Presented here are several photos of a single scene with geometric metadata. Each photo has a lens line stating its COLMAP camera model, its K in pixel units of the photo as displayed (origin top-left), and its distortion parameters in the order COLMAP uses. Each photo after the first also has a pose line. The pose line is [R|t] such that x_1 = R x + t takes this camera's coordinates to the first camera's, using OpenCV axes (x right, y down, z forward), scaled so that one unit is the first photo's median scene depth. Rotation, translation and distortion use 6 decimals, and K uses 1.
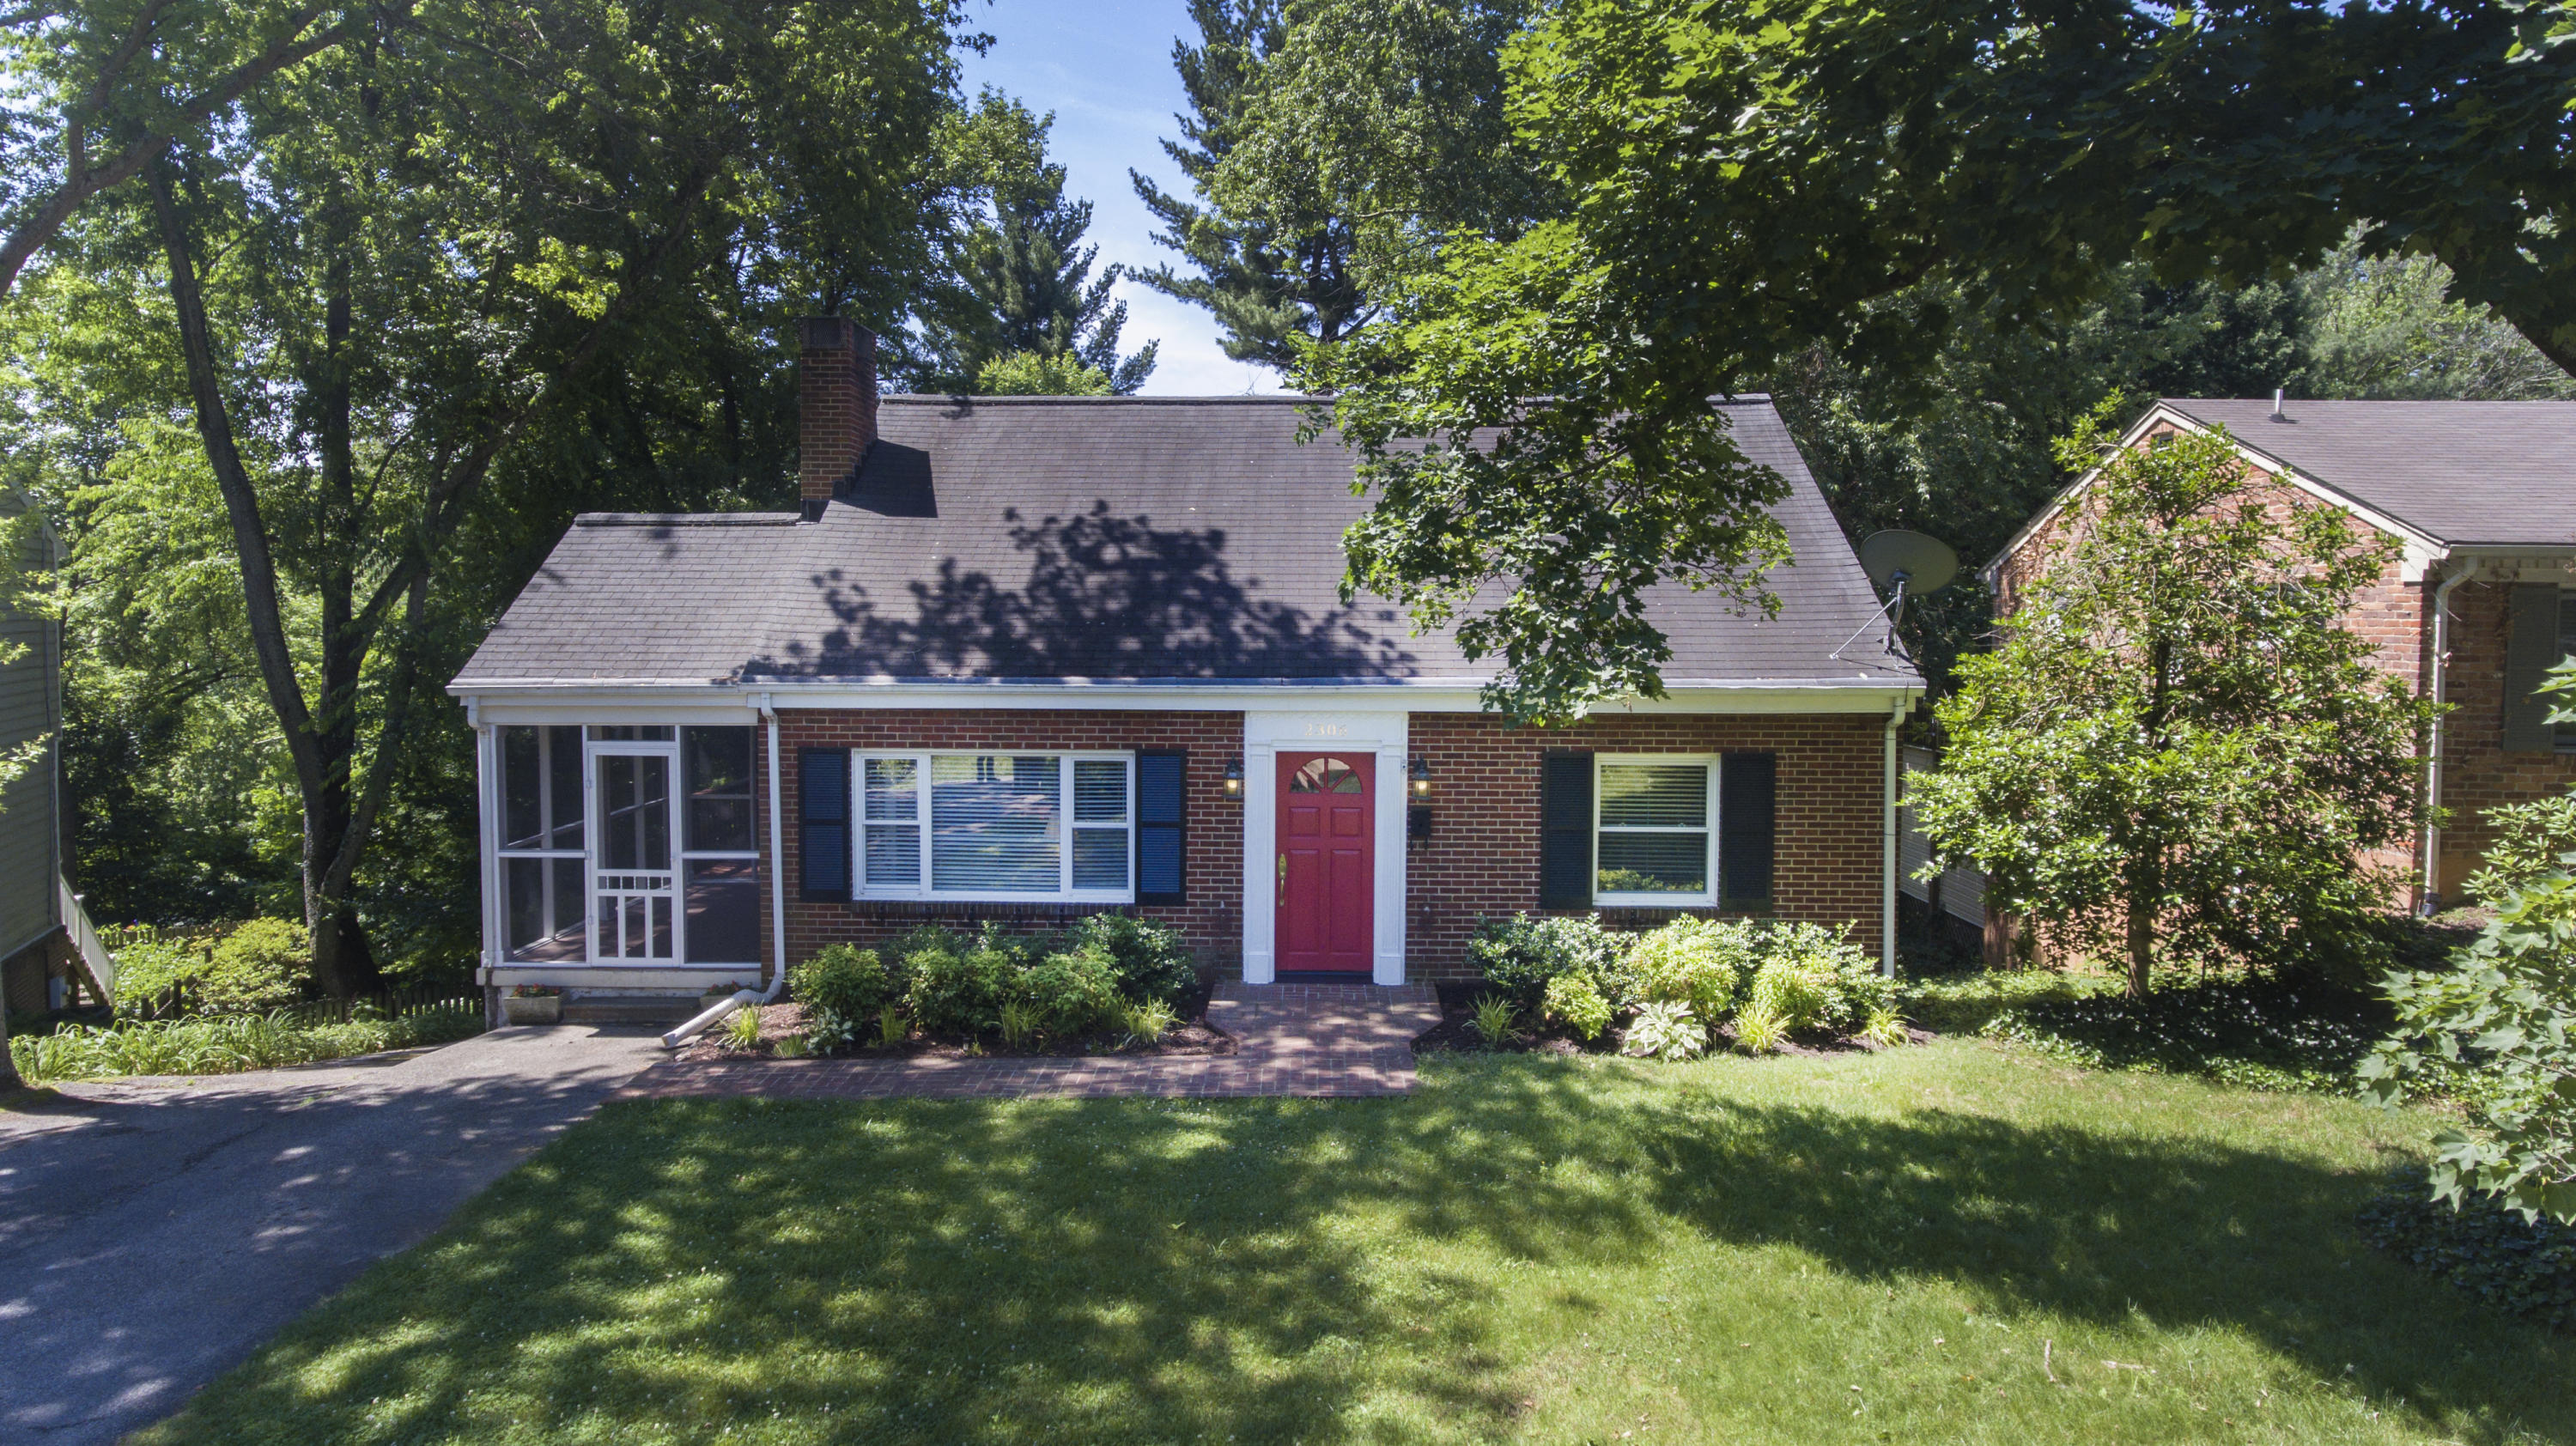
lens RADIAL K [[1486.1, 0, 1273.3], [0, 1486.1, 709.0], [0, 0, 1]] dist [-0.003689, 0.000367]
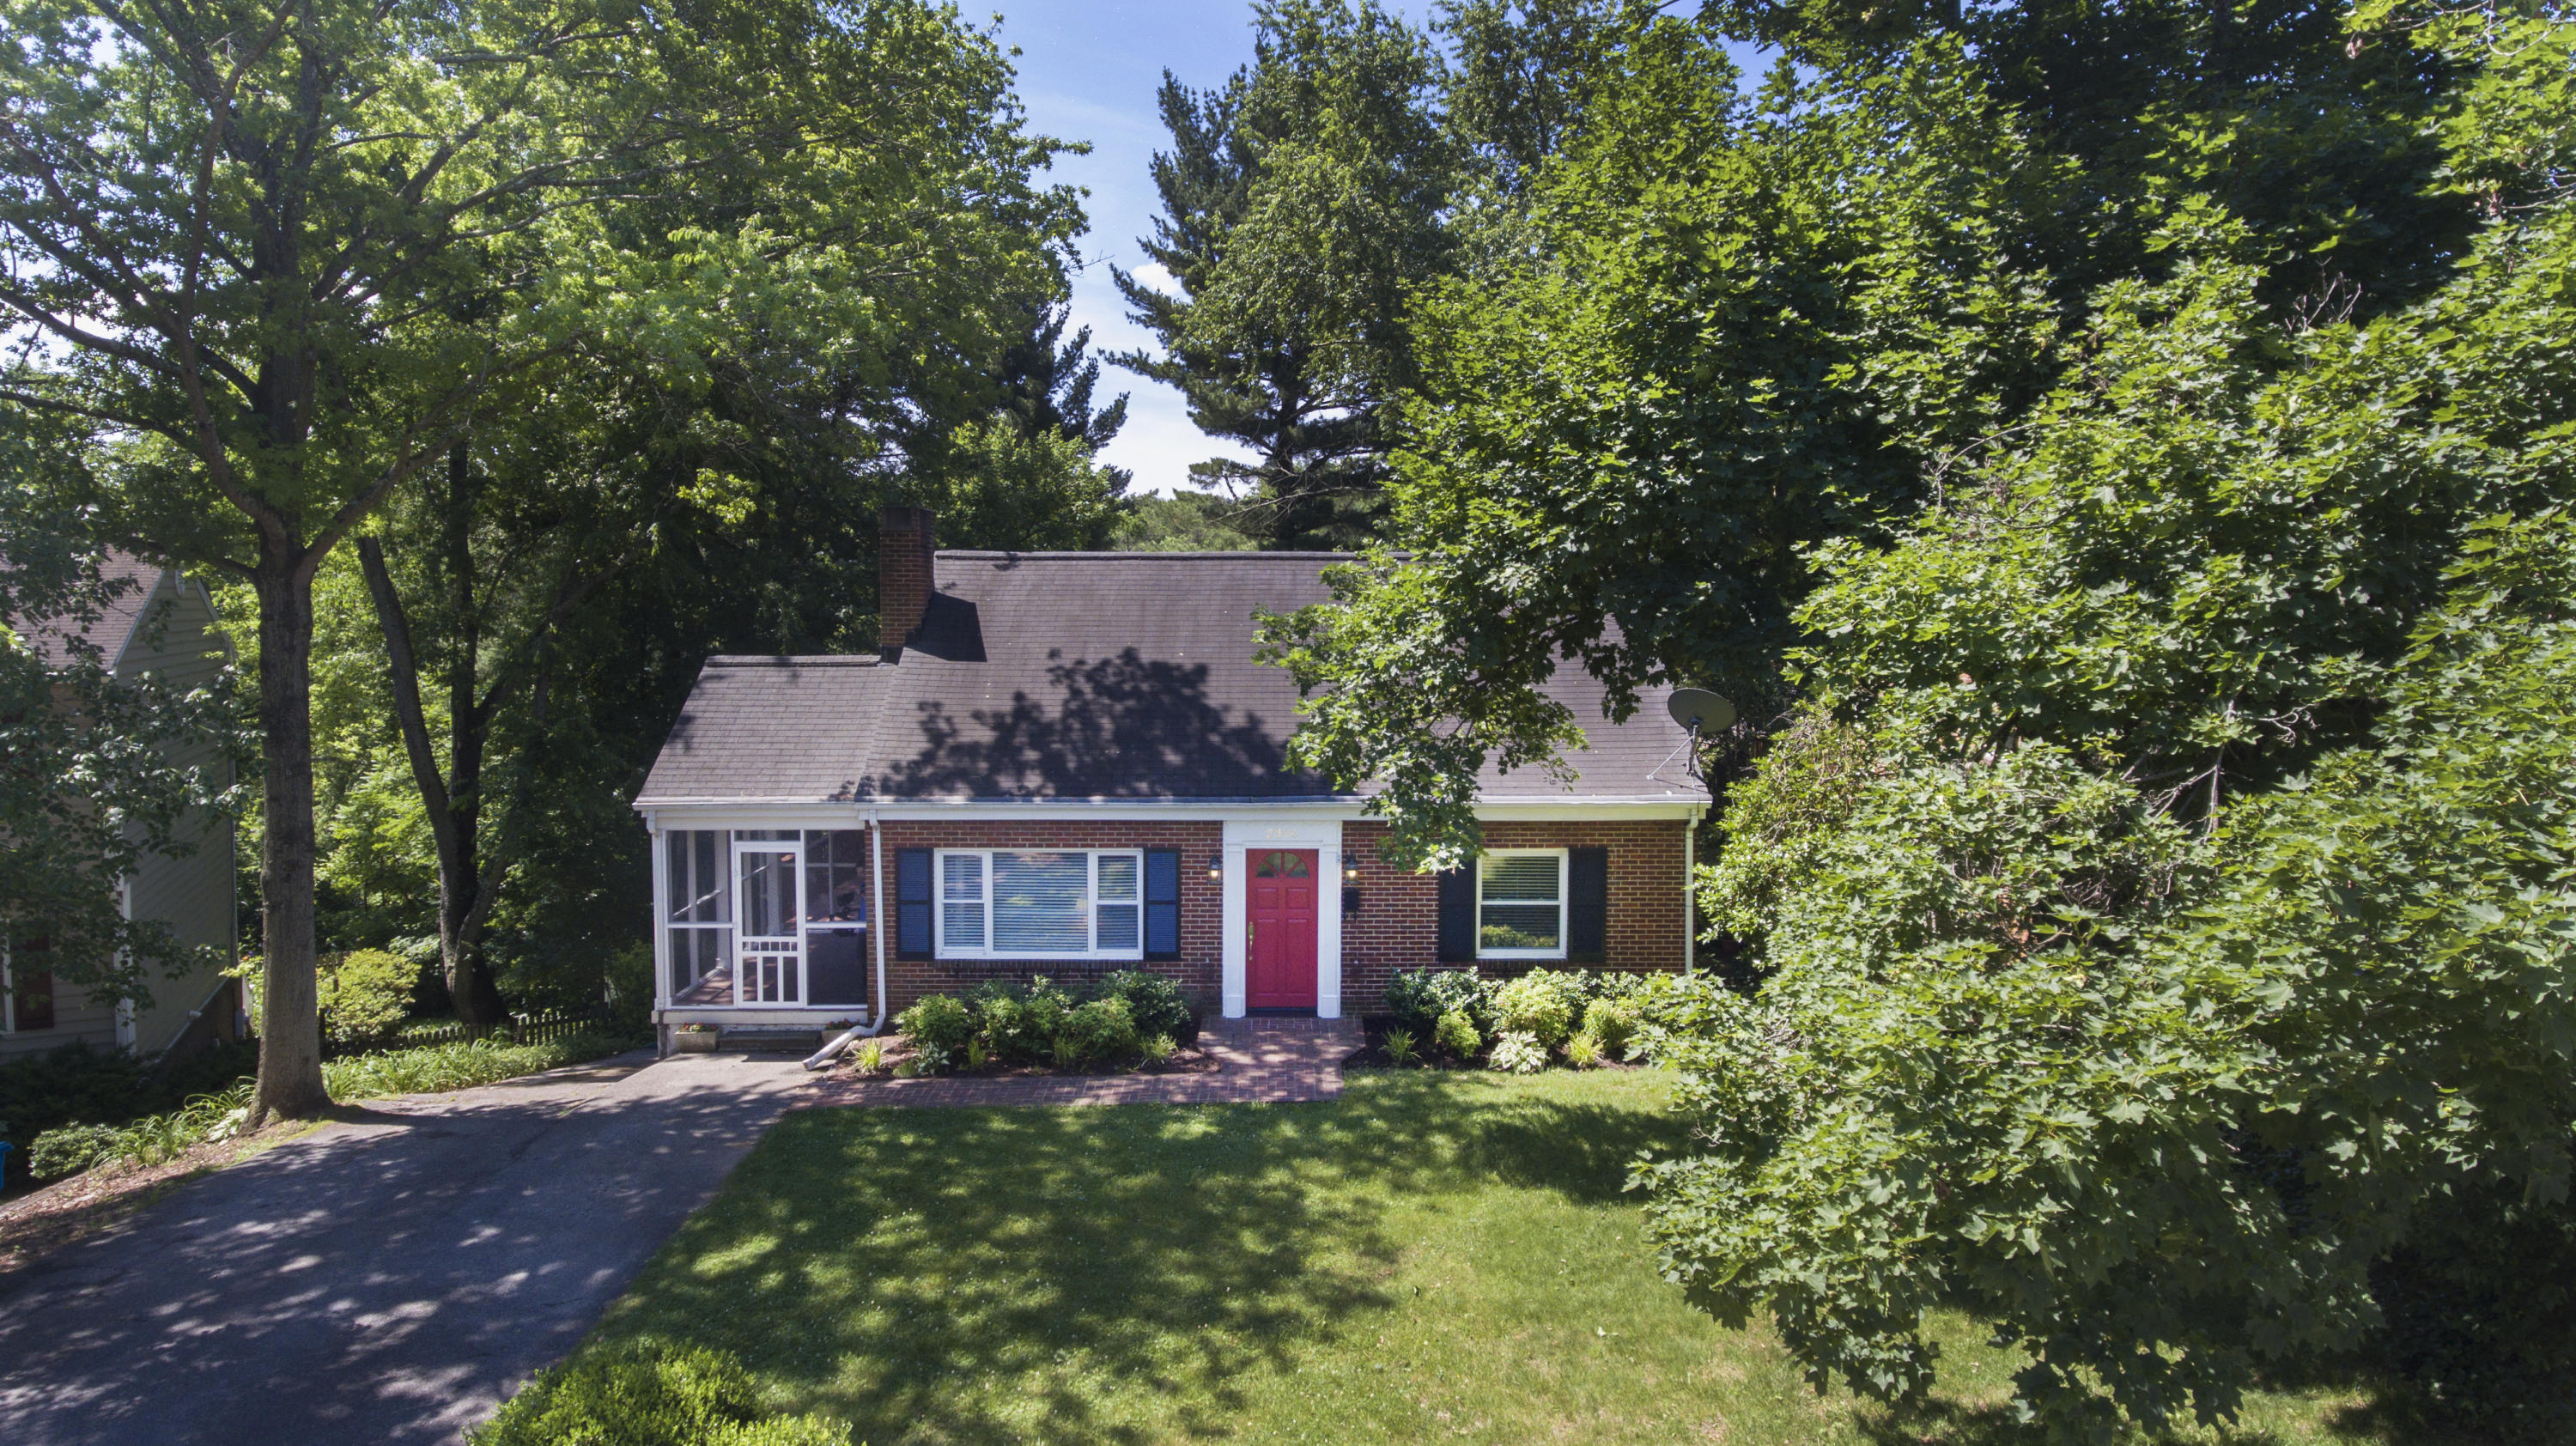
lens RADIAL K [[1486.1, 0, 1273.3], [0, 1486.1, 709.0], [0, 0, 1]] dist [-0.003689, 0.000367]
pose [[0.999720, -0.004922, 0.023150, -0.004085], [0.004815, 0.999977, 0.004689, -0.106230], [-0.023172, -0.004576, 0.999721, -0.370545]]
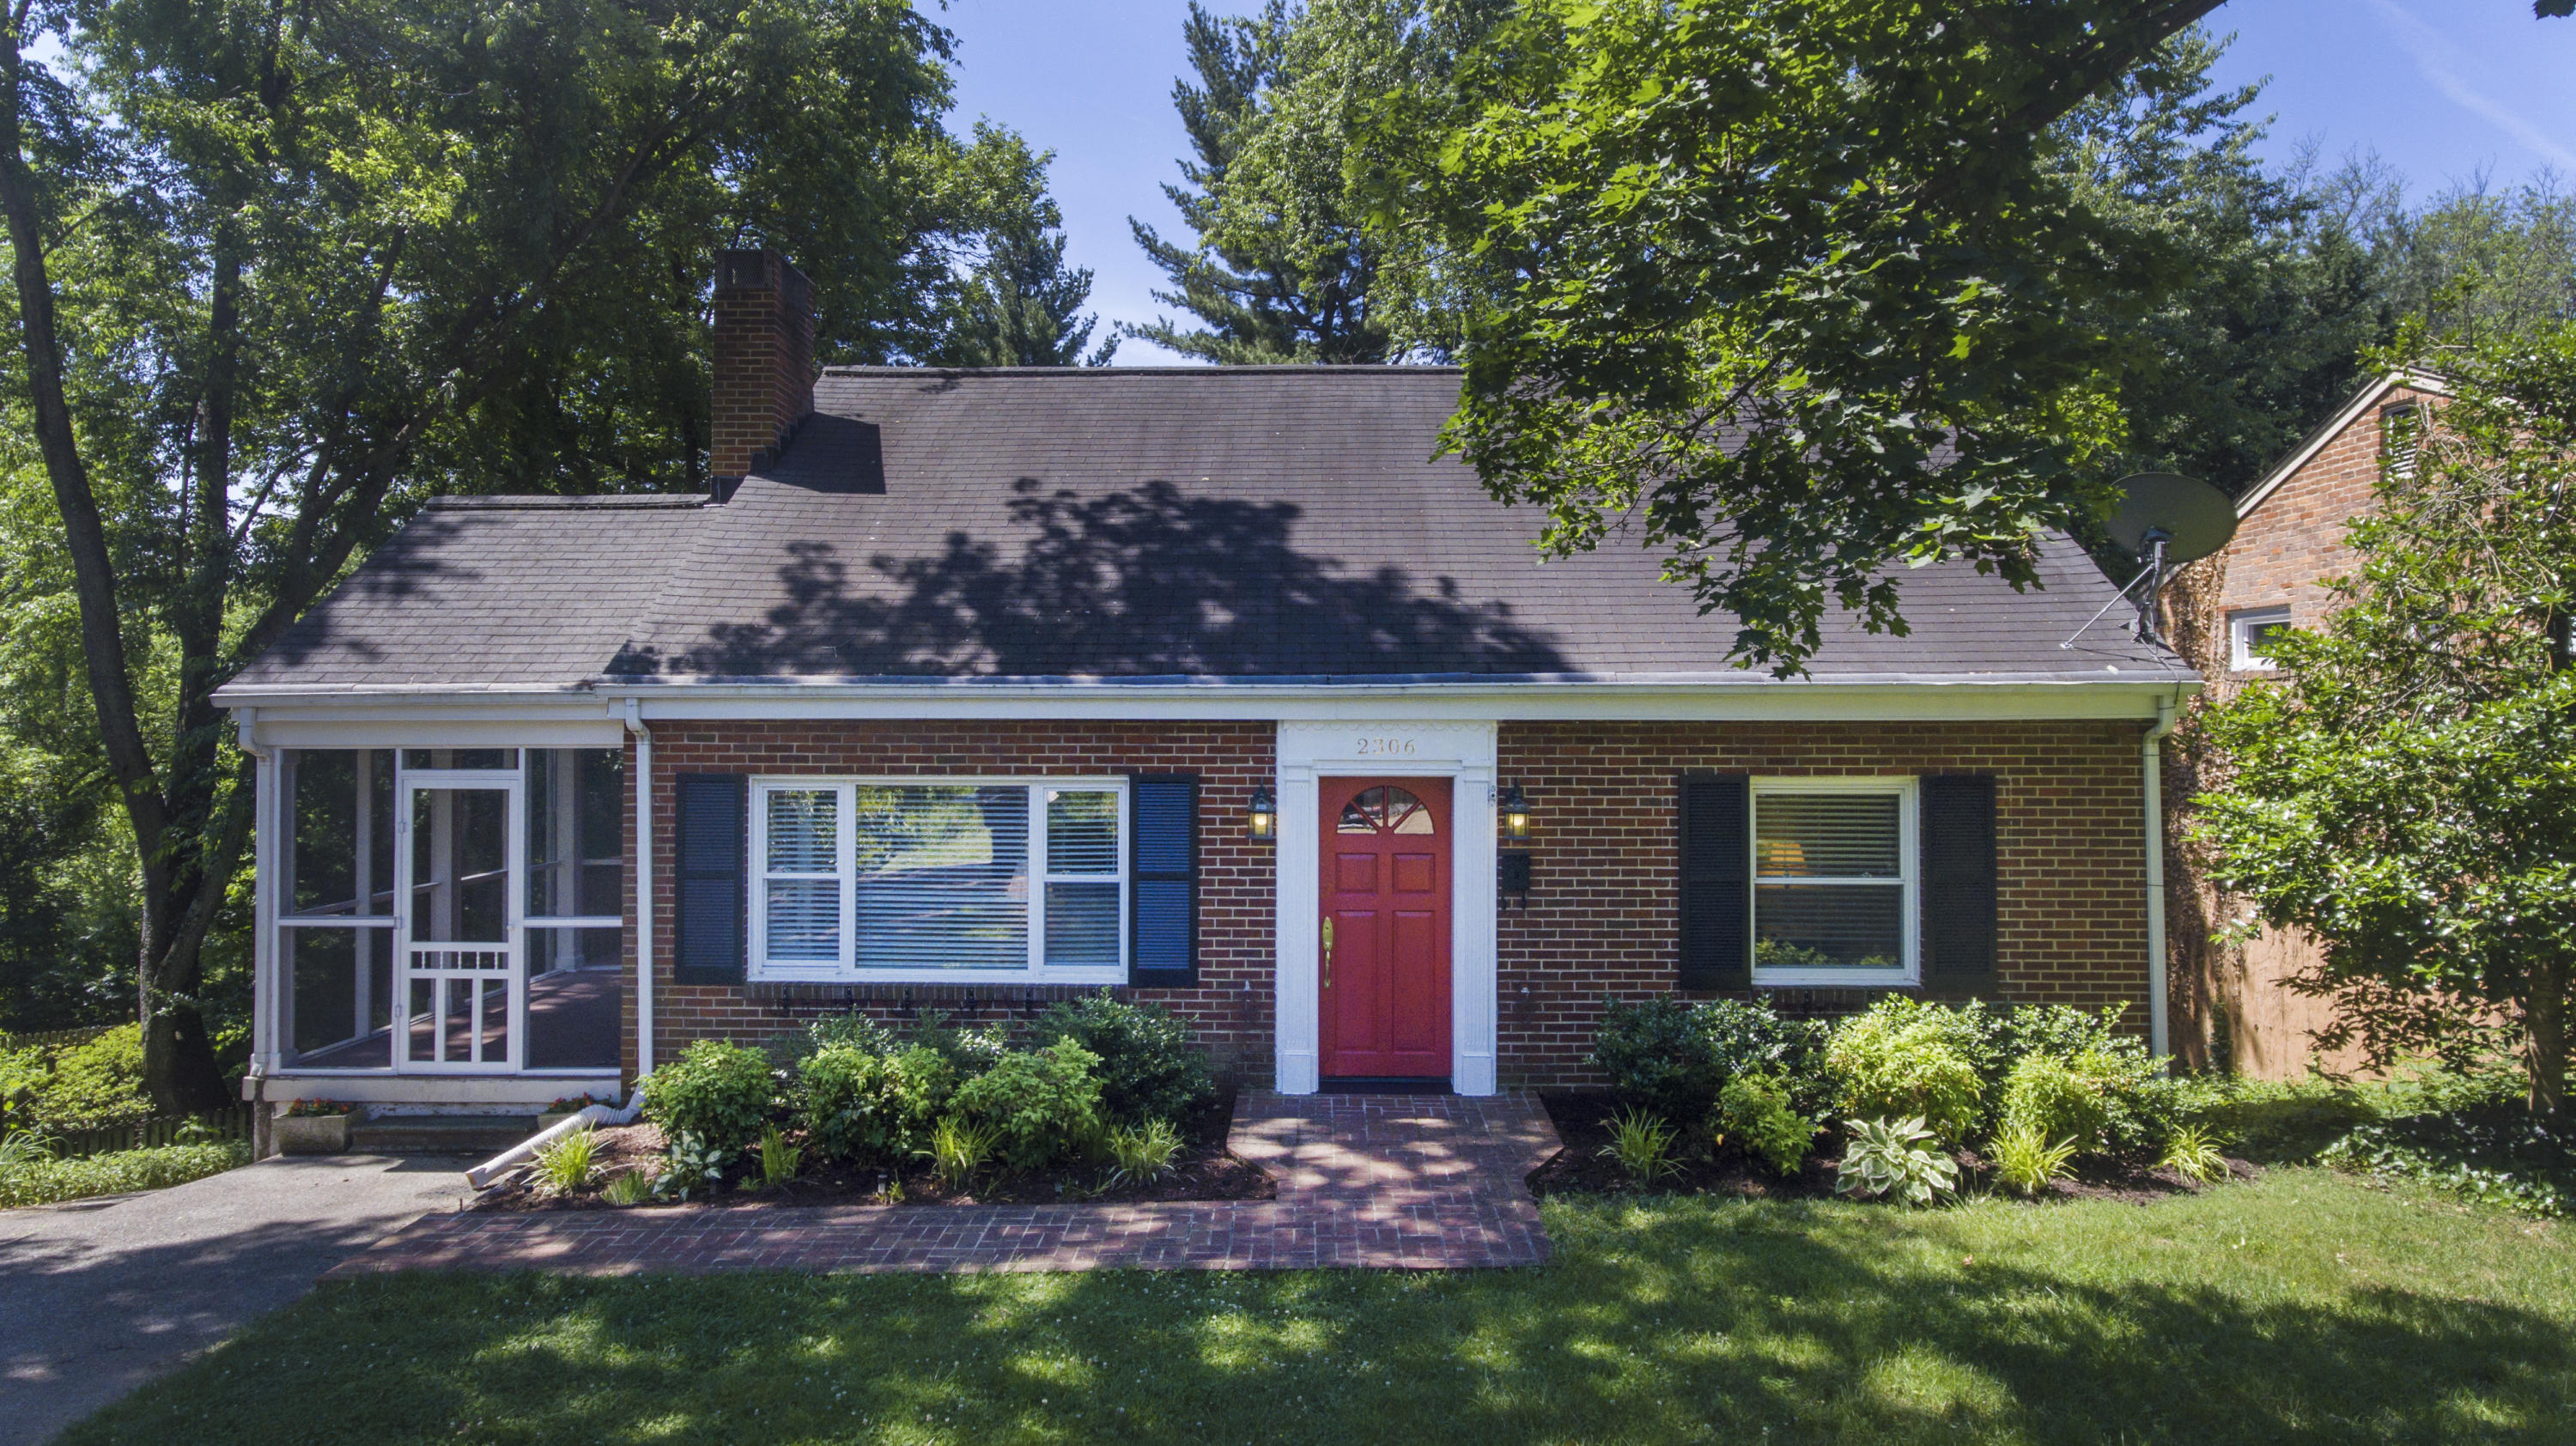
lens RADIAL K [[1486.1, 0, 1273.3], [0, 1486.1, 709.0], [0, 0, 1]] dist [-0.003689, 0.000367]
pose [[0.999994, -0.003360, 0.000744, -0.021502], [0.003405, 0.997435, -0.071494, 0.047706], [-0.000502, 0.071496, 0.997441, 0.255933]]
